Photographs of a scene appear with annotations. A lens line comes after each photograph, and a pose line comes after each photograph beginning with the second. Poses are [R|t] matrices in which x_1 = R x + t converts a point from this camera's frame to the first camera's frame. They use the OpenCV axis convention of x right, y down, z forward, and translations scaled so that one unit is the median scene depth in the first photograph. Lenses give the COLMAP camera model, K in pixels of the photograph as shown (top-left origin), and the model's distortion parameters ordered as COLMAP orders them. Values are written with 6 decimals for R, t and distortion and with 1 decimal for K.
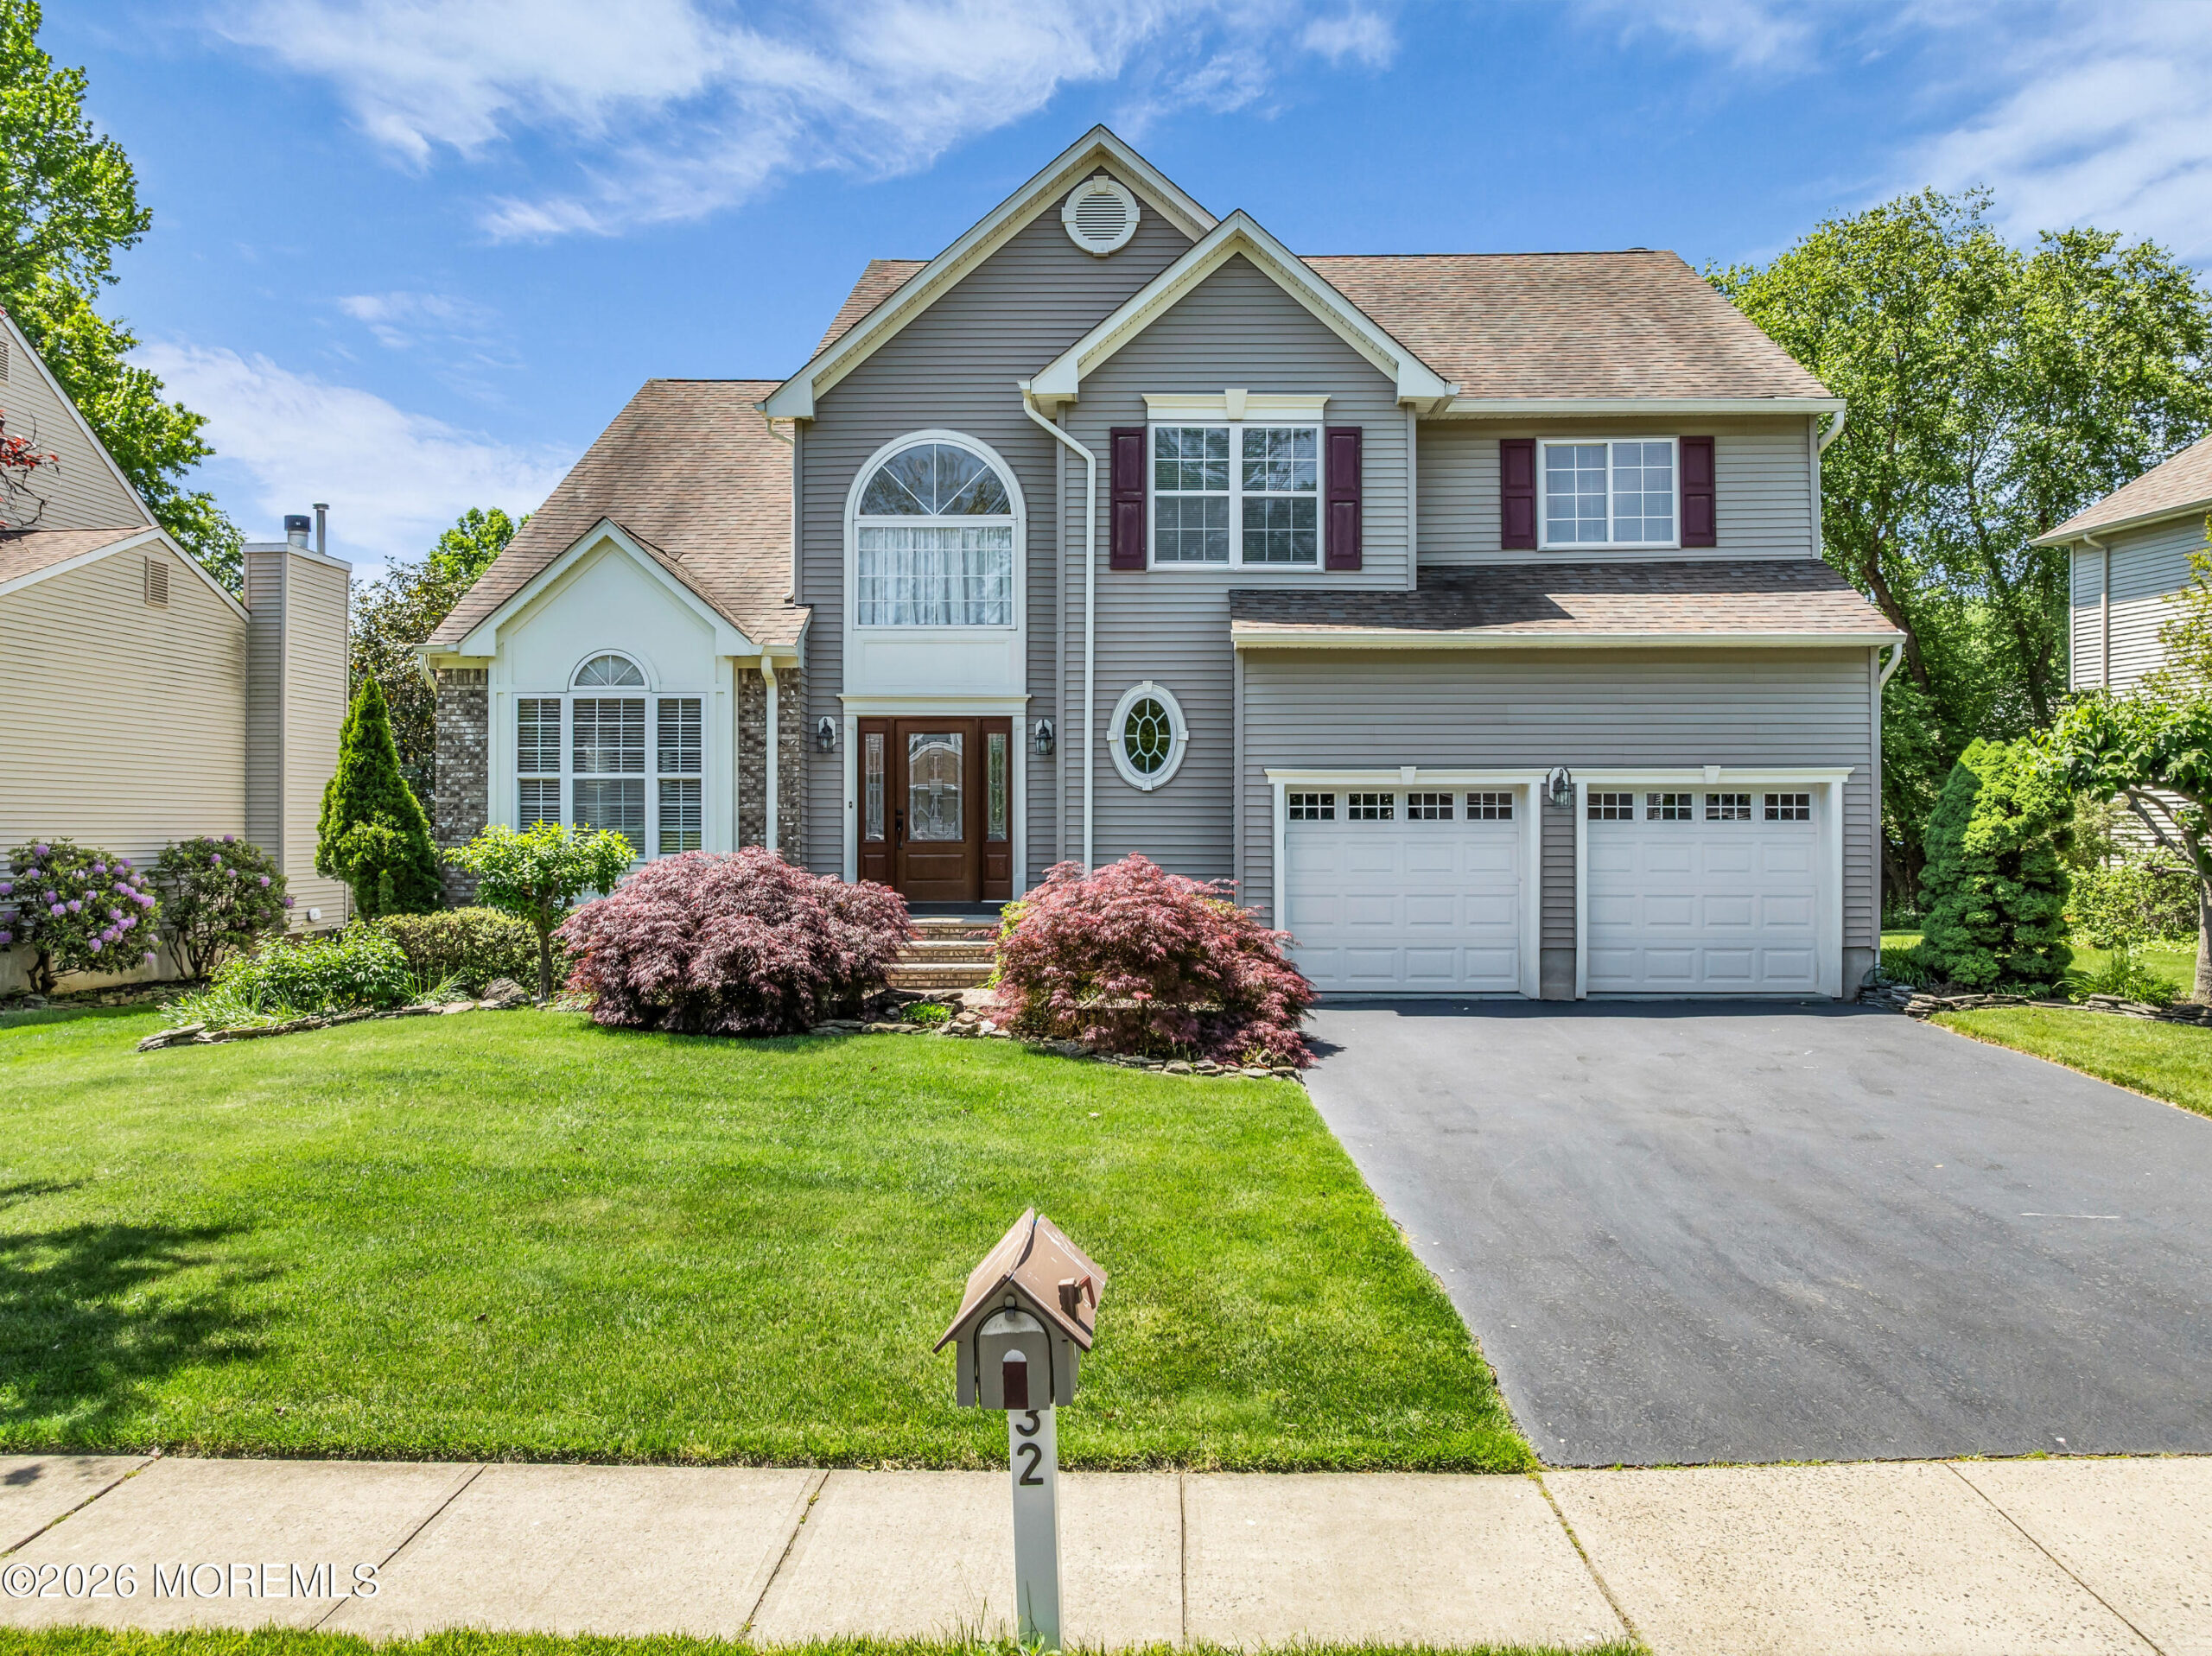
lens RADIAL K [[1576.3, 0, 1096.9], [0, 1576.3, 823.7], [0, 0, 1]] dist [-0.051978, 0.033346]
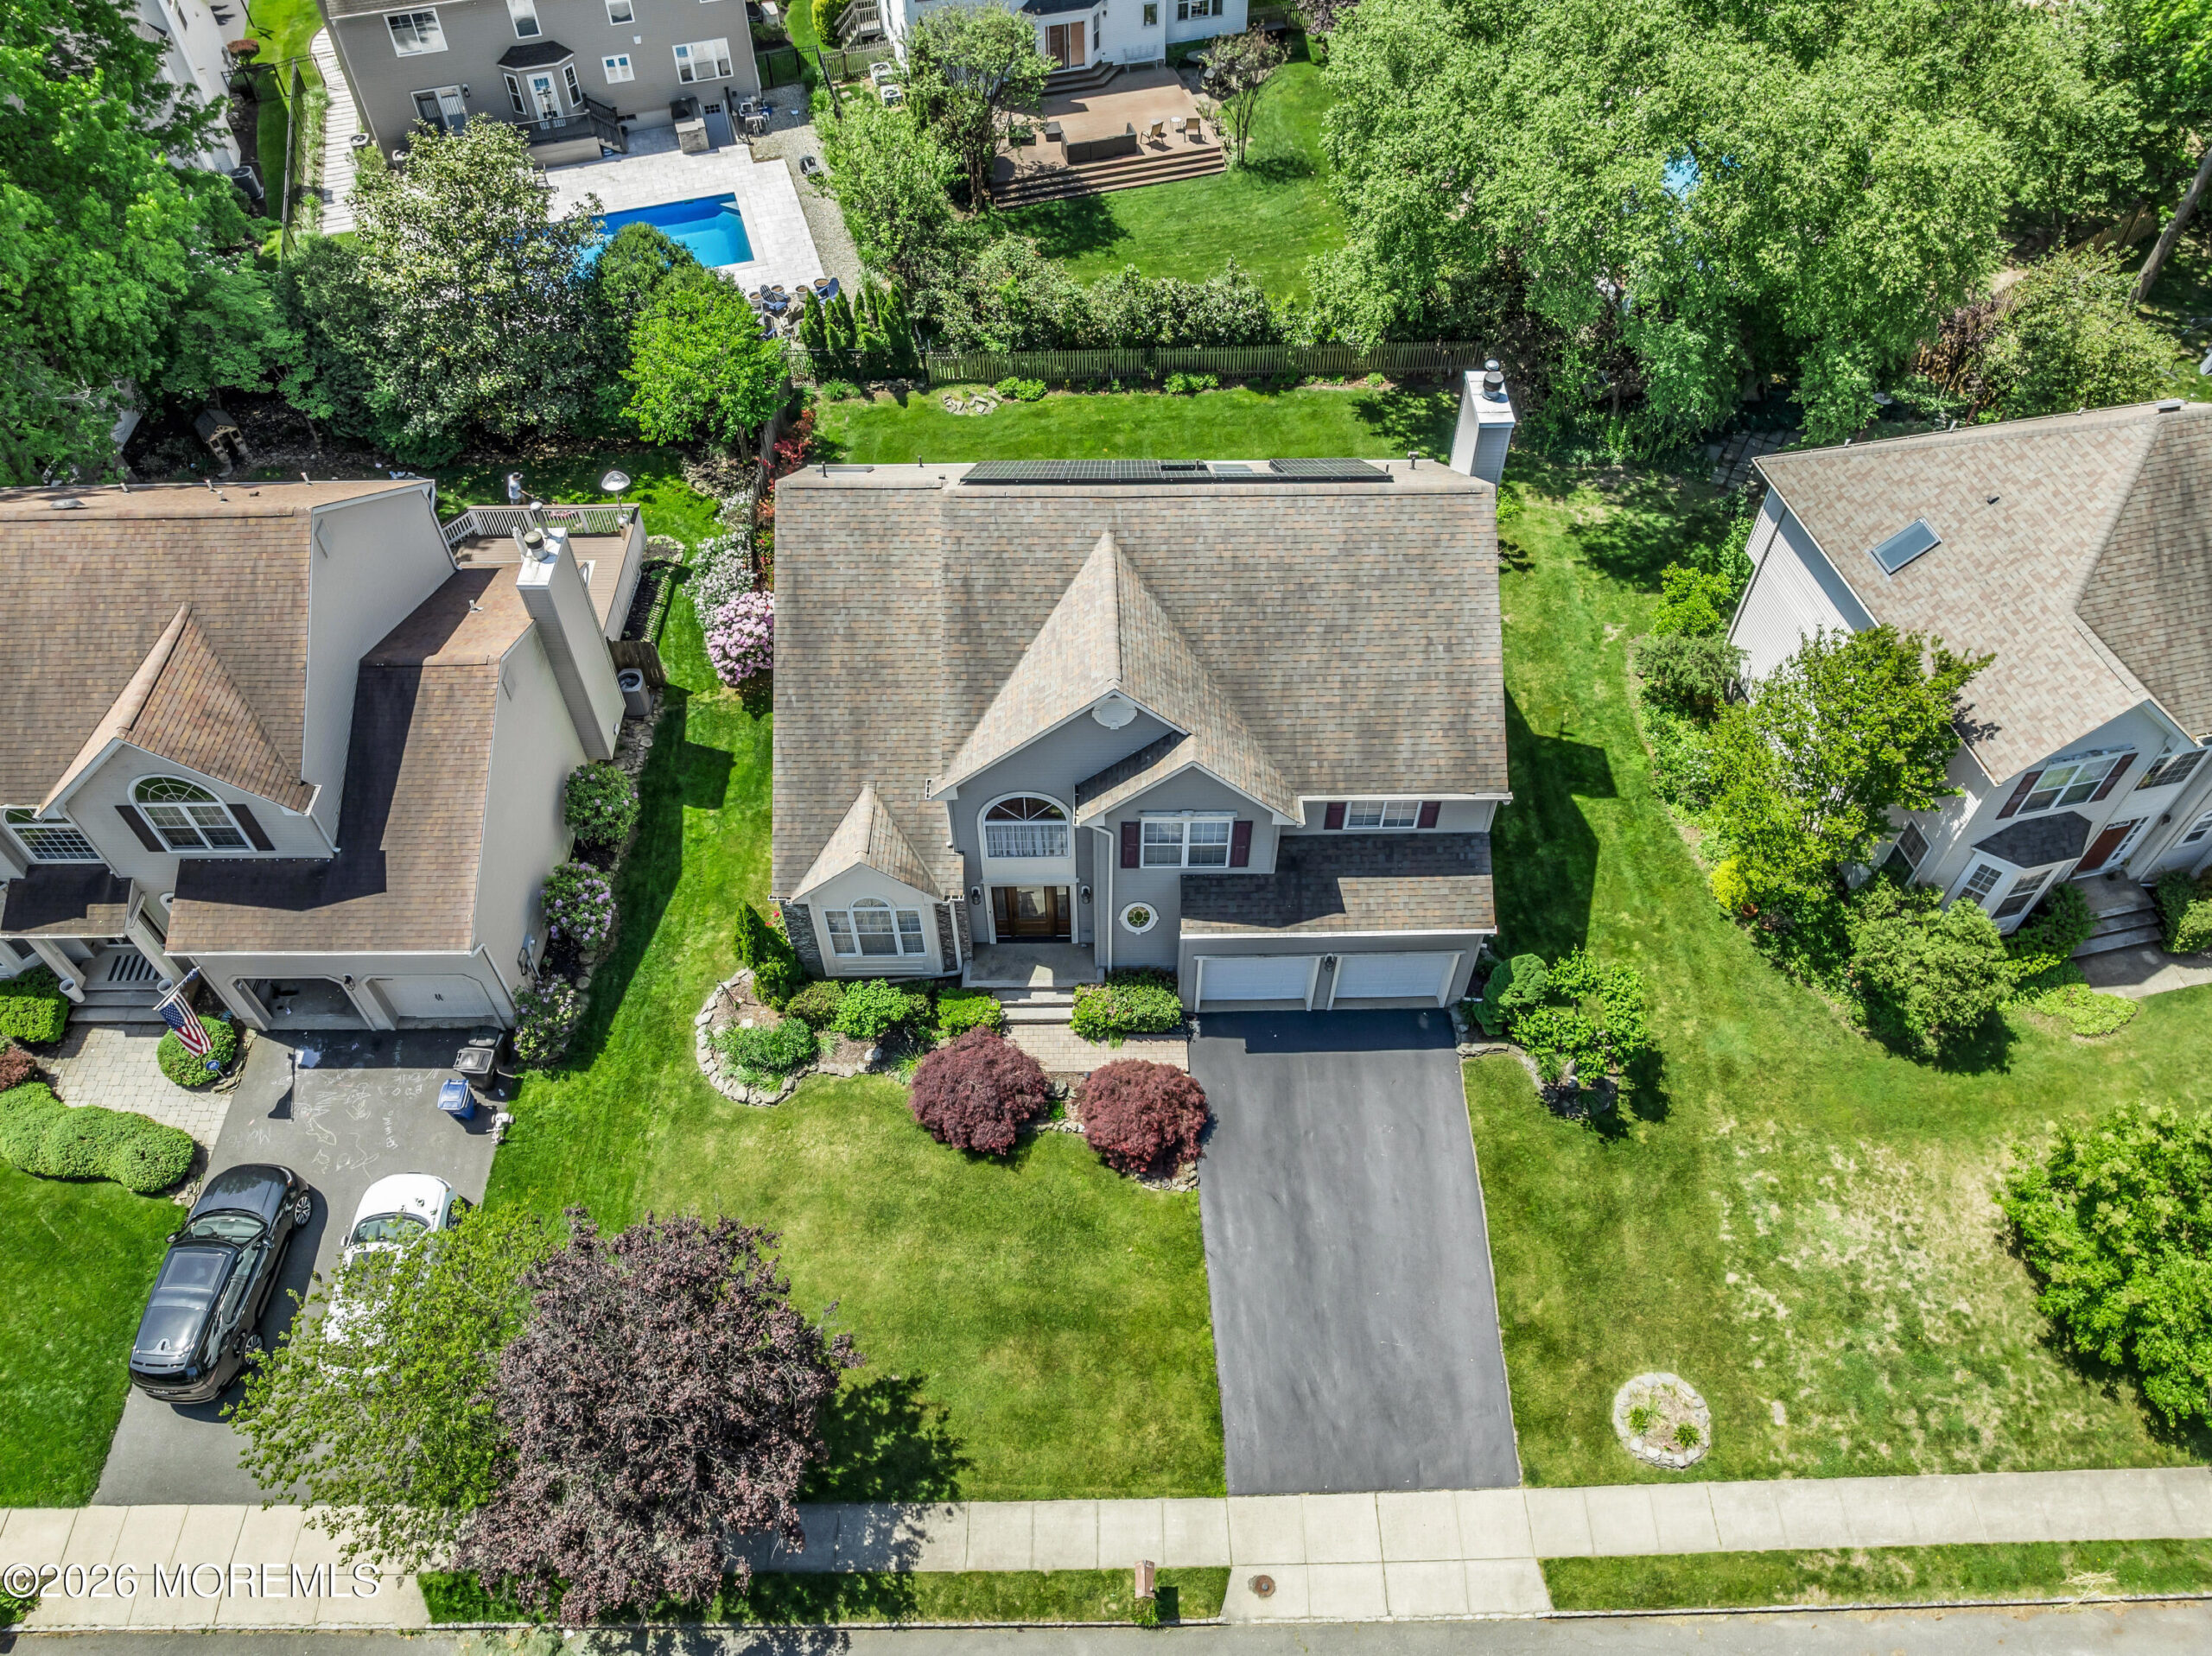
lens RADIAL K [[1576.3, 0, 1096.5], [0, 1576.3, 812.1], [0, 0, 1]] dist [-0.051978, 0.033346]
pose [[0.998822, -0.042369, 0.023638, -0.065862], [0.008885, 0.638702, 0.769403, -1.729276], [-0.047696, -0.768287, 0.638326, -0.205225]]
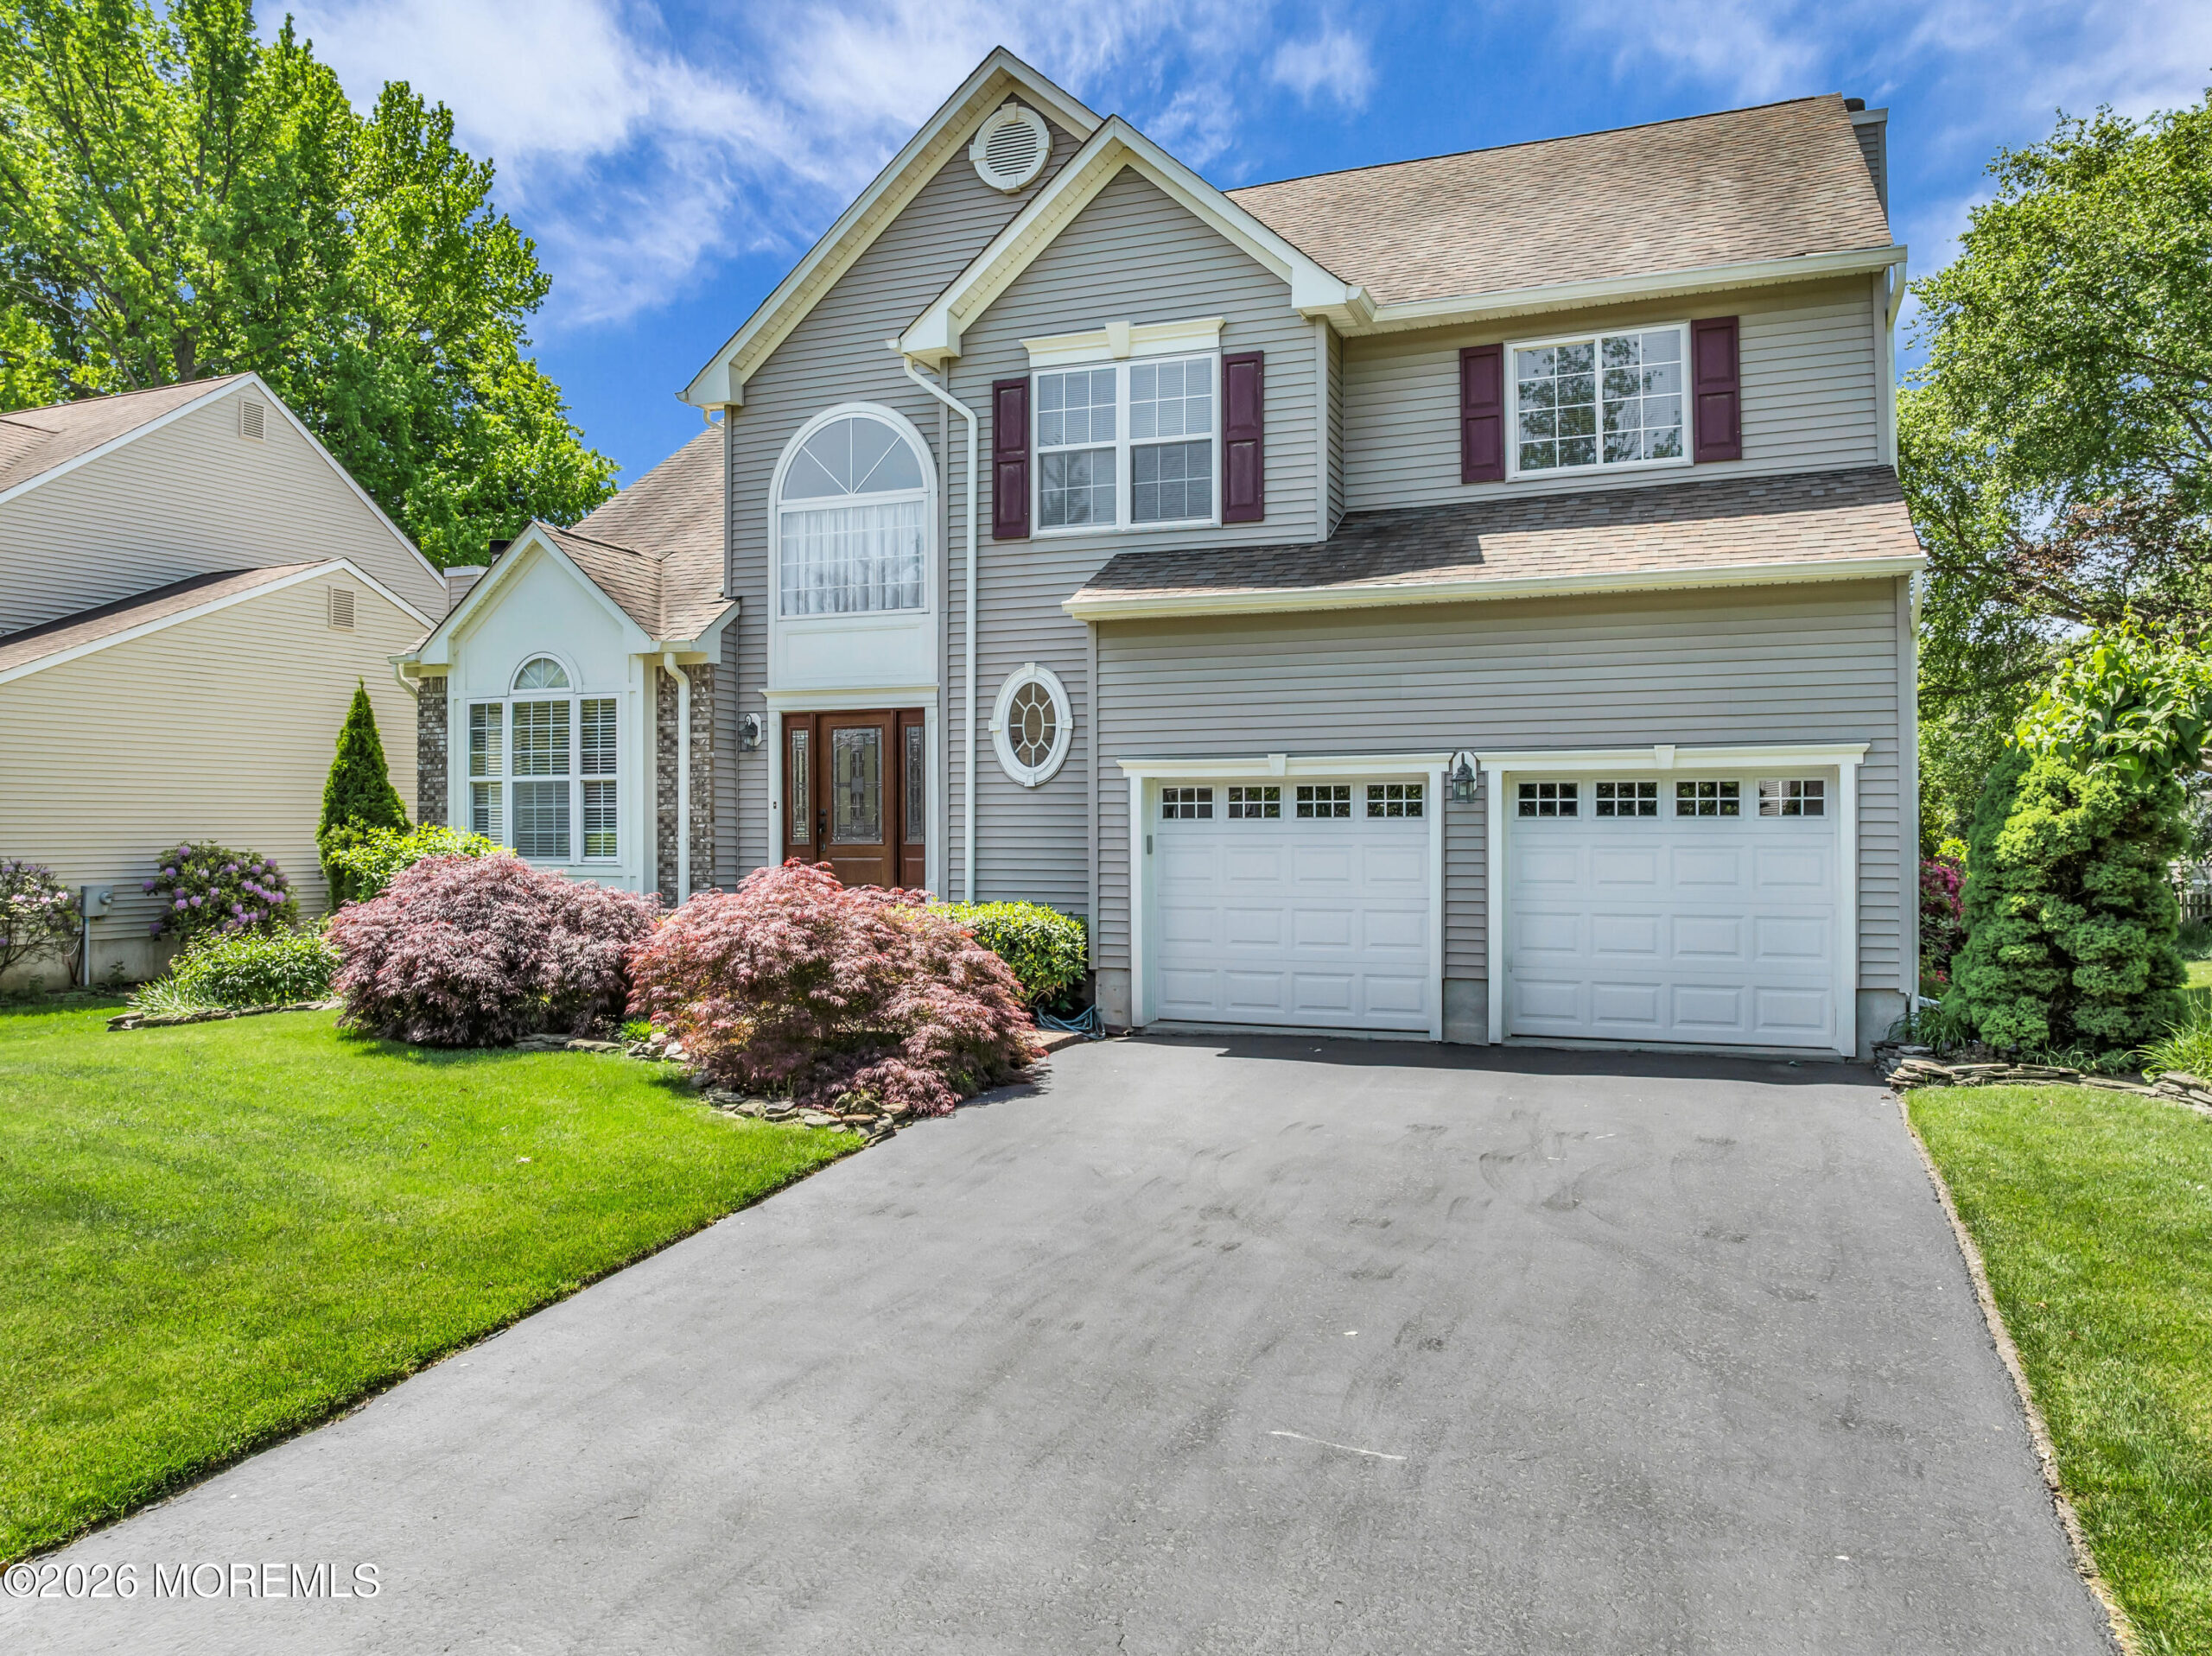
lens RADIAL K [[1576.3, 0, 1107.2], [0, 1576.3, 824.8], [0, 0, 1]] dist [-0.051978, 0.033346]
pose [[0.942336, -0.003976, -0.334644, 0.369128], [0.005028, 0.999985, 0.002278, -0.001312], [0.334630, -0.003829, 0.942342, 0.178995]]
